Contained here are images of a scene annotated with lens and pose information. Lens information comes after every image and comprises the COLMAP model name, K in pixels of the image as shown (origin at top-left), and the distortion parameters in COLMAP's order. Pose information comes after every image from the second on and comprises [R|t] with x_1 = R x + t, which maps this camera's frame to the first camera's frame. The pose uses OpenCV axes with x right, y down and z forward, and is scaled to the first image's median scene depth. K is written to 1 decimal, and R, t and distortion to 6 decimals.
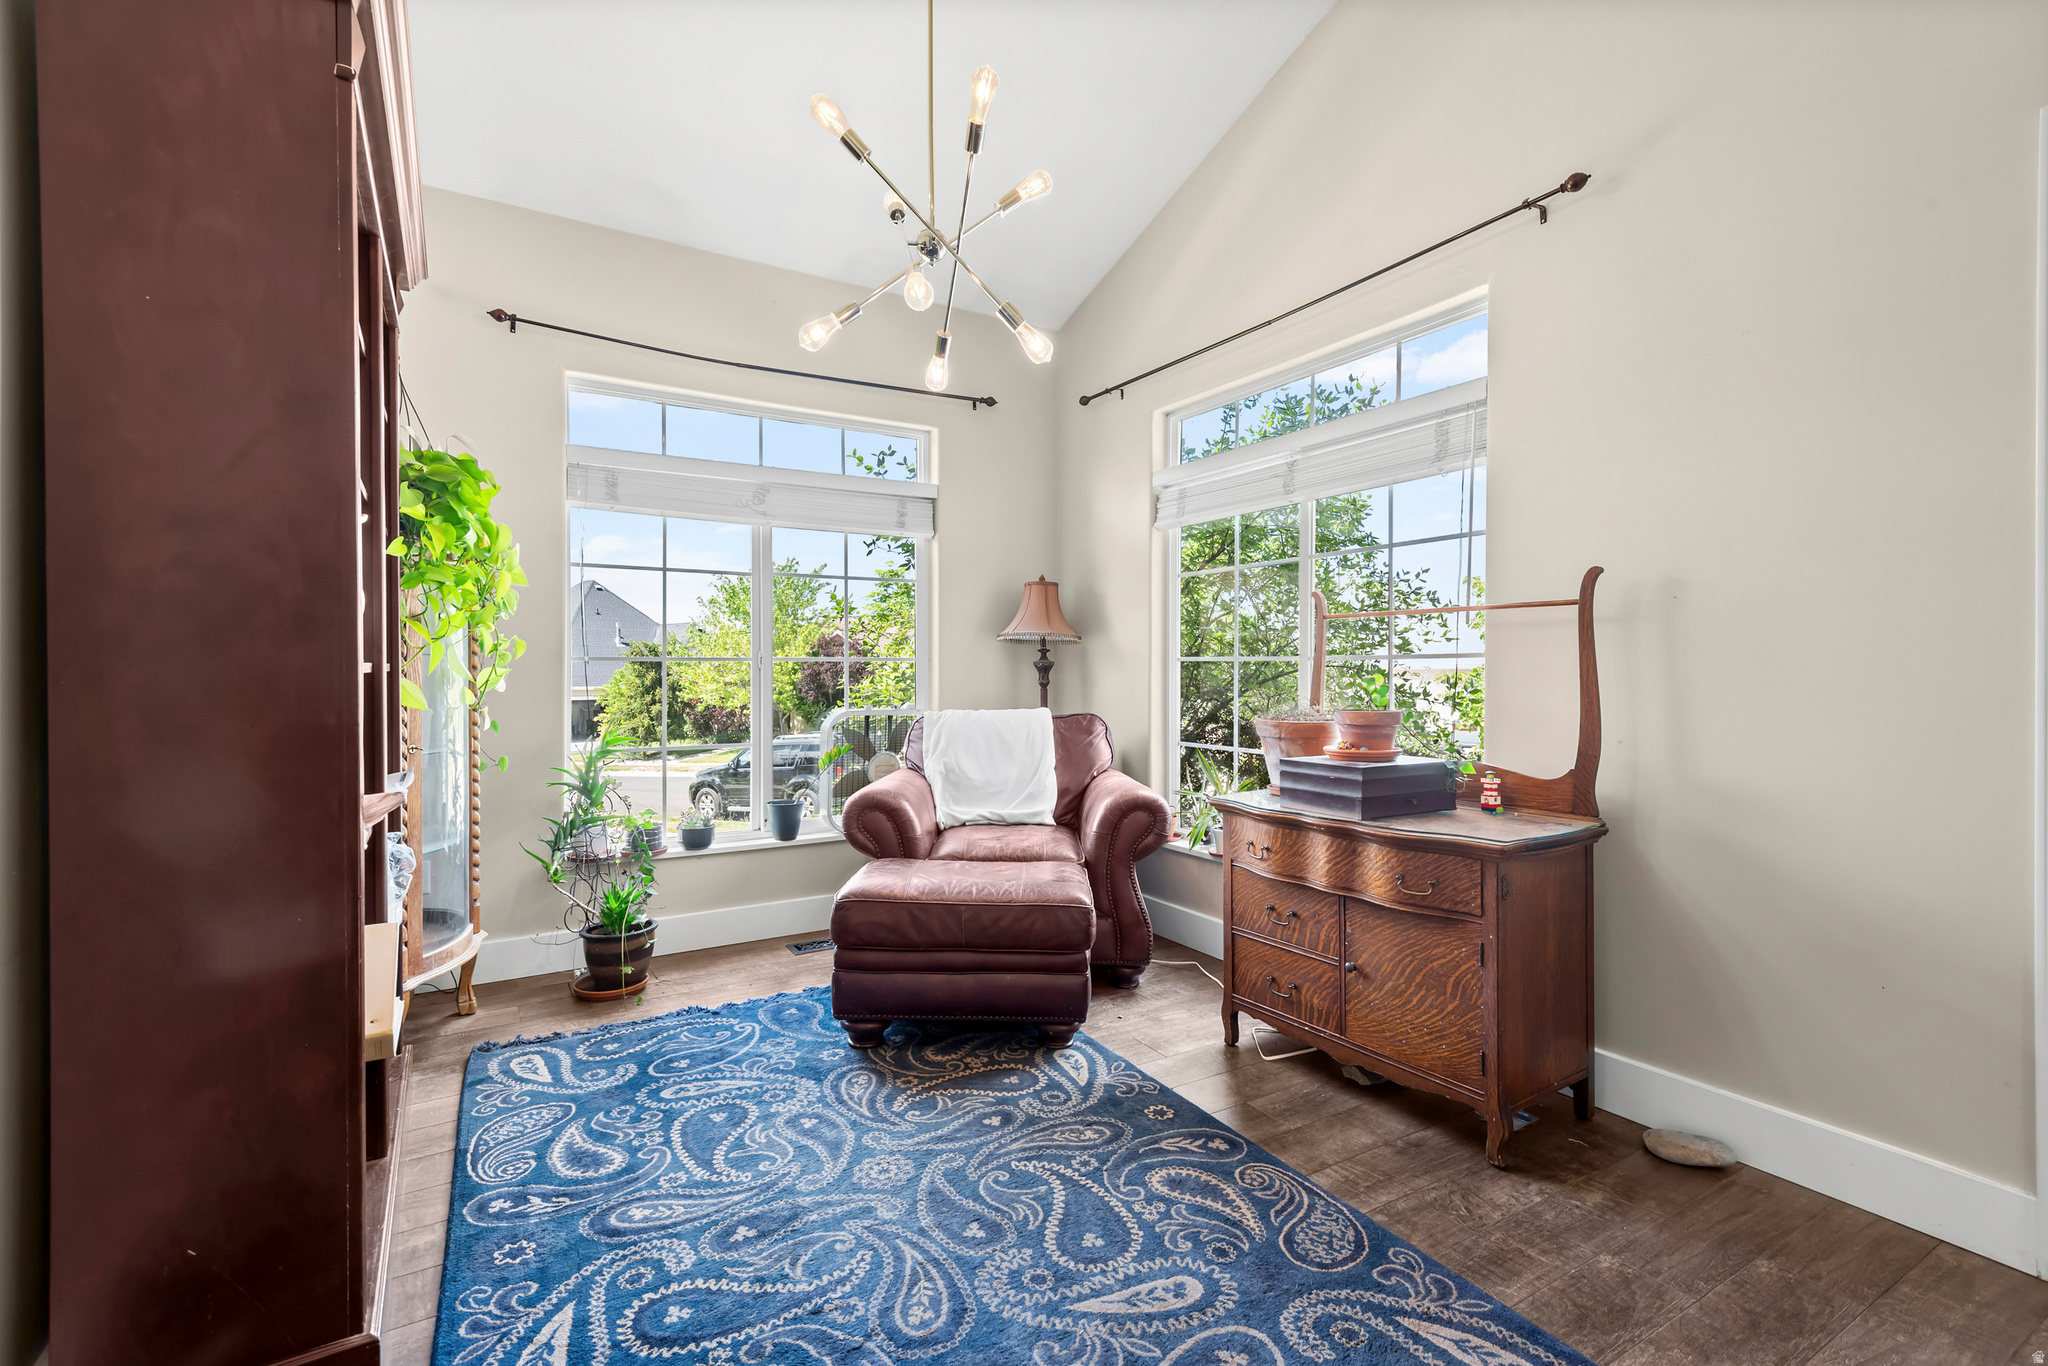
lens RADIAL K [[926.5, 0, 1048.5], [0, 926.5, 672.1], [0, 0, 1]] dist [0.043285, -0.026729]
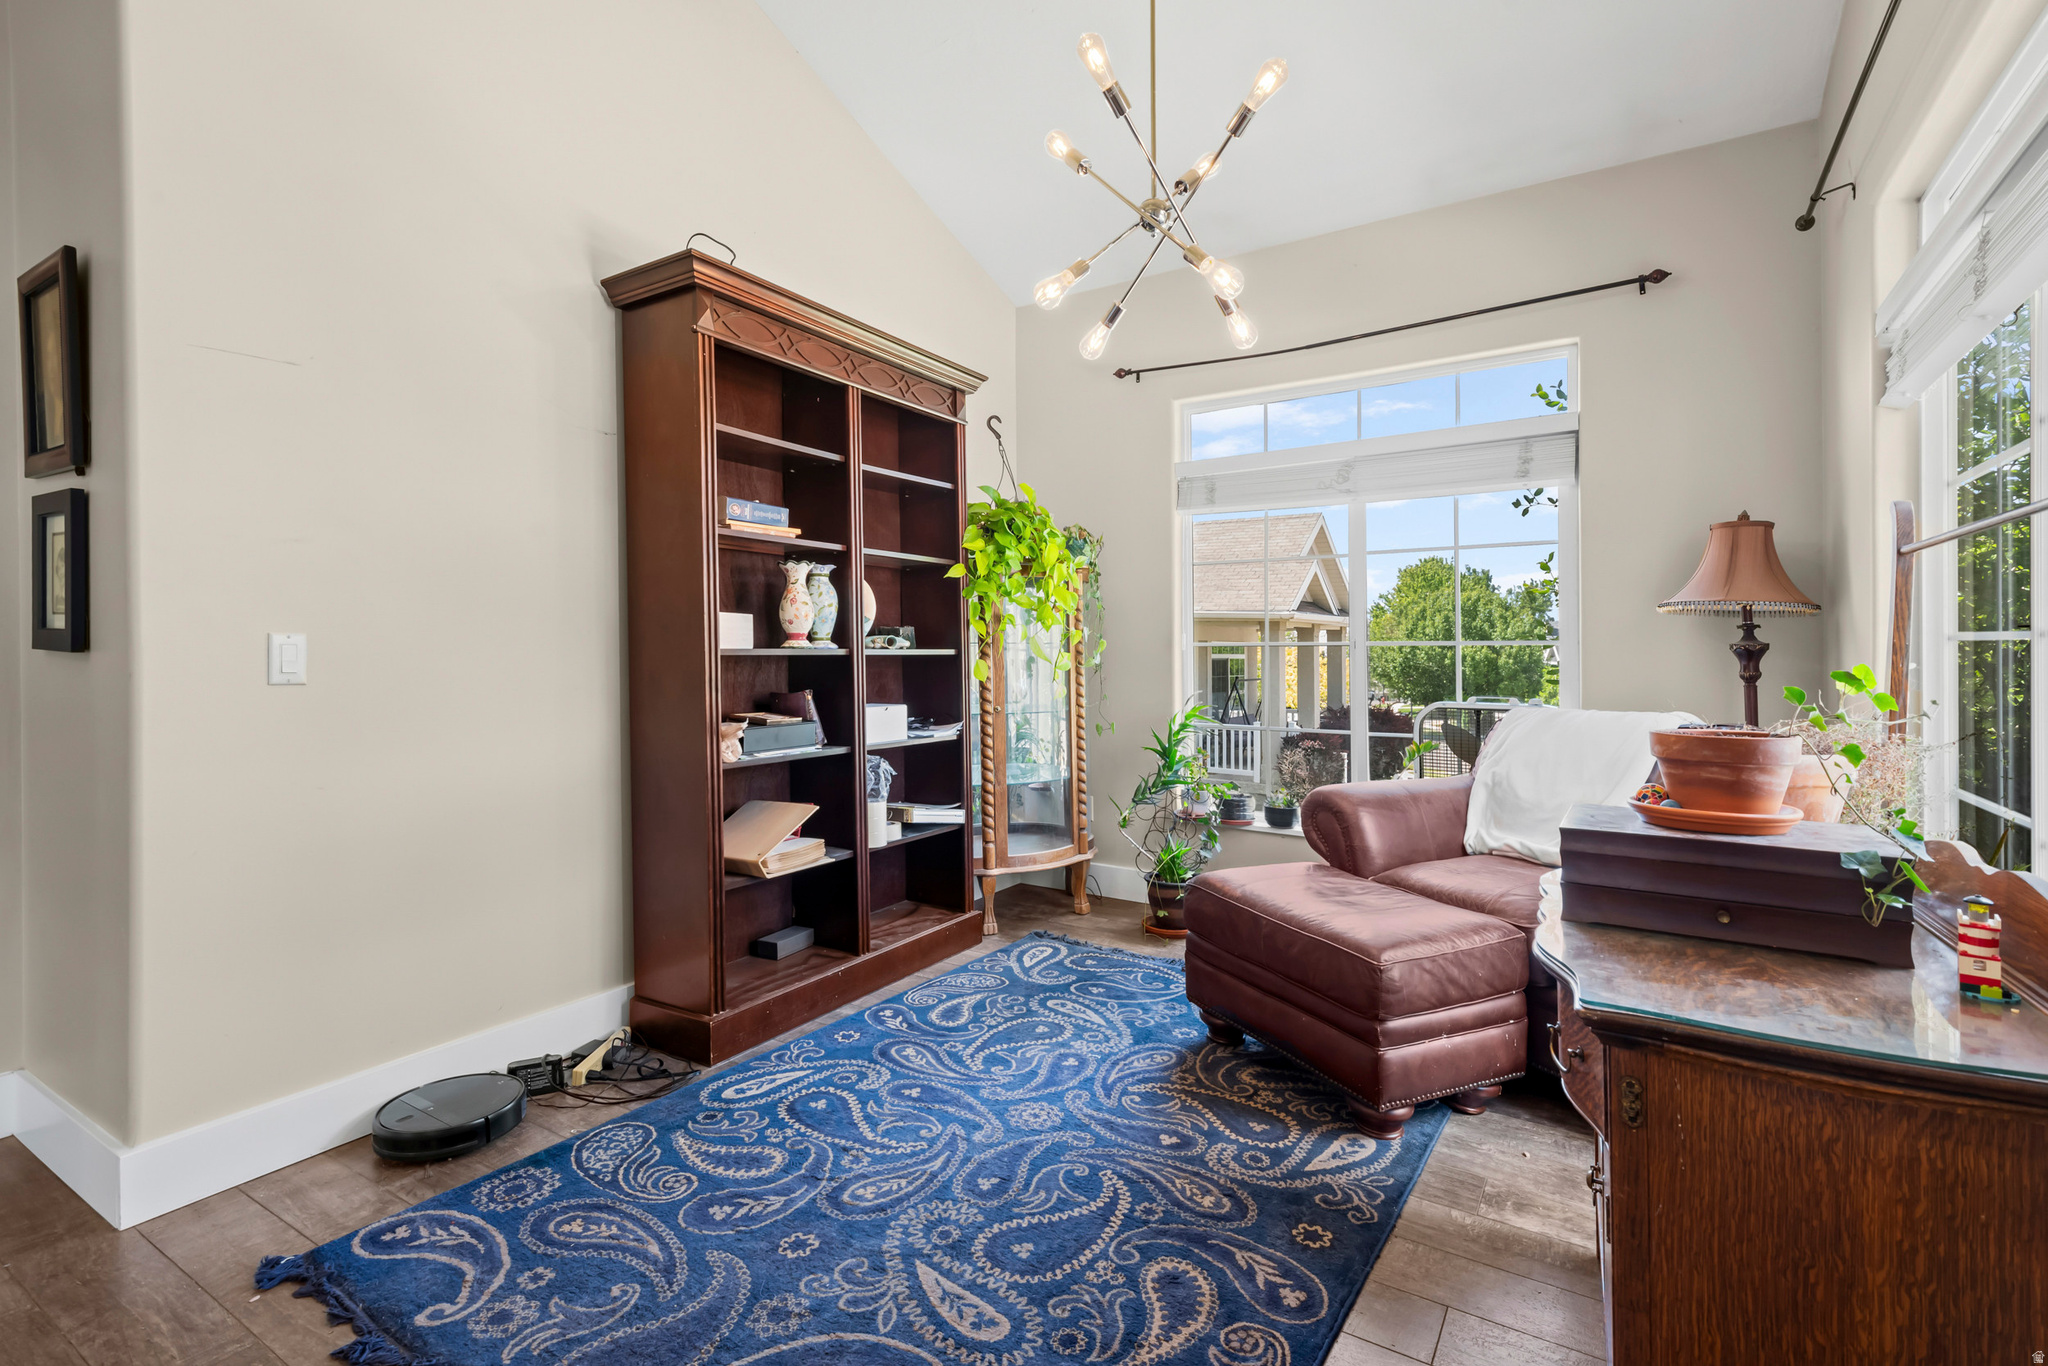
lens RADIAL K [[967.2, 0, 1023.7], [0, 967.2, 640.6], [0, 0, 1]] dist [0.031626, -0.000463]
pose [[0.434146, -0.006814, -0.900817, 0.730902], [-0.008273, 0.999899, -0.011551, -0.001519], [0.900805, 0.012468, 0.434045, 0.432162]]
